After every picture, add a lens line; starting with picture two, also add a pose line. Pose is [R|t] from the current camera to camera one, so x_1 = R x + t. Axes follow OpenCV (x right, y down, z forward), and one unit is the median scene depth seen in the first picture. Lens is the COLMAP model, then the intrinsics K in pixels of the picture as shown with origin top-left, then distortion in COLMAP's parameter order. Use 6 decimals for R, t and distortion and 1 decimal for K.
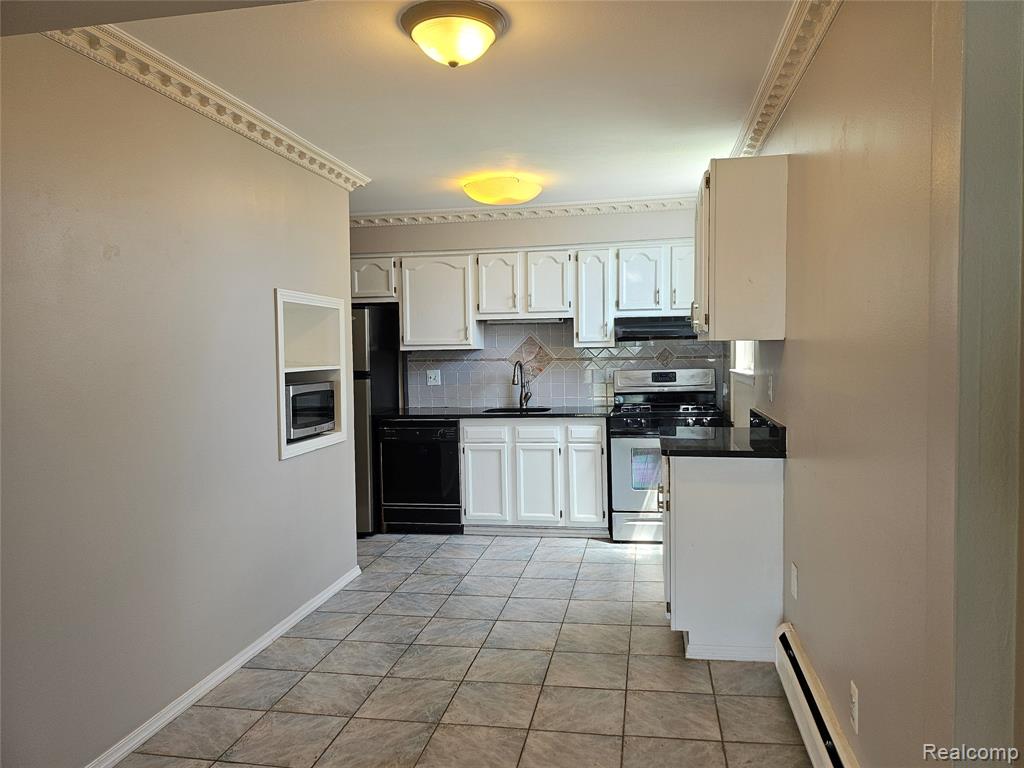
lens RADIAL K [[729.2, 0, 516.1], [0, 729.2, 386.4], [0, 0, 1]] dist [0.015554, -0.010404]
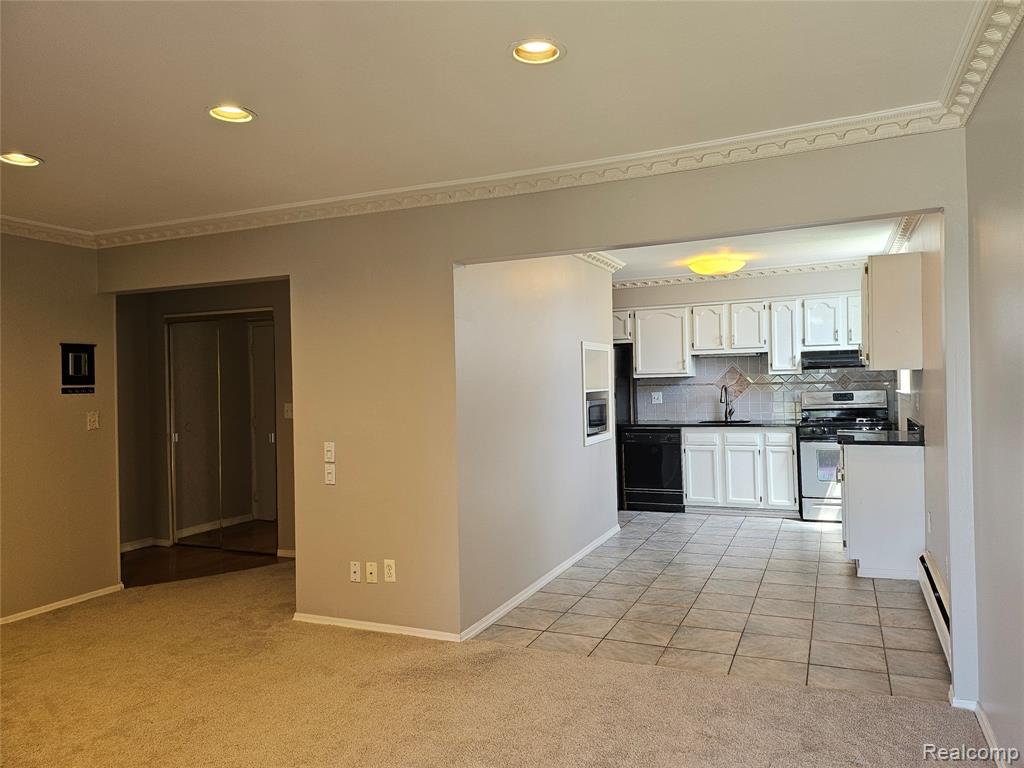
lens RADIAL K [[729.2, 0, 504.5], [0, 729.2, 379.3], [0, 0, 1]] dist [0.015554, -0.010404]
pose [[0.970123, -0.008033, -0.242481, -0.069297], [-0.002938, 0.998989, -0.044850, 0.017177], [0.242596, 0.044222, 0.969119, -0.431024]]
